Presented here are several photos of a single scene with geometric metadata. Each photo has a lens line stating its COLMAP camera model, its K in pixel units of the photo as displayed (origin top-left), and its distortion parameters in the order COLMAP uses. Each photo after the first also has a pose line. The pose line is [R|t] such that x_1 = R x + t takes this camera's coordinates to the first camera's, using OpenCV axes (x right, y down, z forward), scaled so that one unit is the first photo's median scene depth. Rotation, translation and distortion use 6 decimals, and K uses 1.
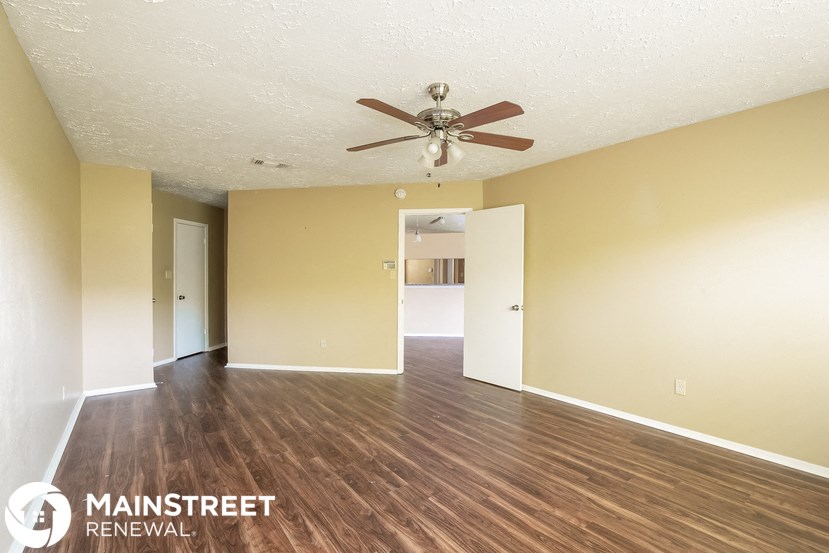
lens RADIAL K [[378.3, 0, 406.9], [0, 378.3, 276.7], [0, 0, 1]] dist [-0.000779, 0.000016]
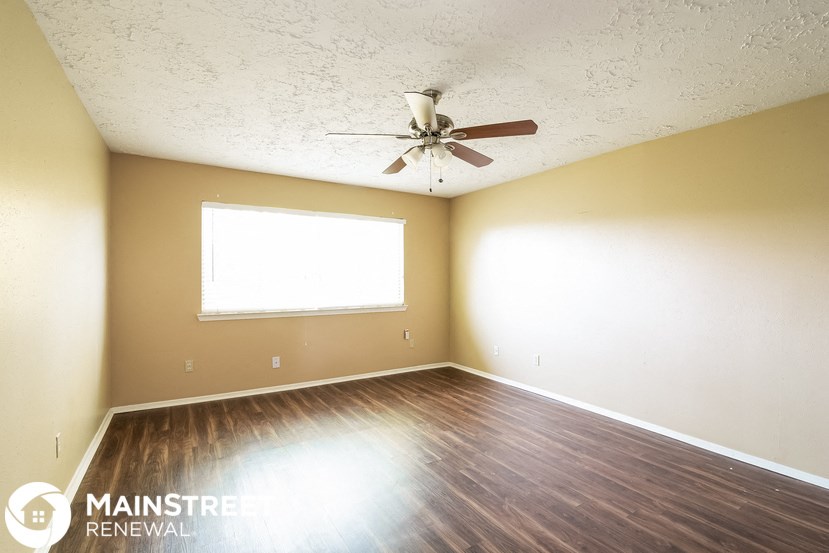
lens RADIAL K [[378.3, 0, 406.9], [0, 378.3, 276.7], [0, 0, 1]] dist [-0.000779, 0.000016]
pose [[-0.996411, -0.003921, 0.084552, 0.061359], [-0.003711, 0.999990, 0.002650, -0.013044], [-0.084562, 0.002327, -0.996416, 2.009804]]
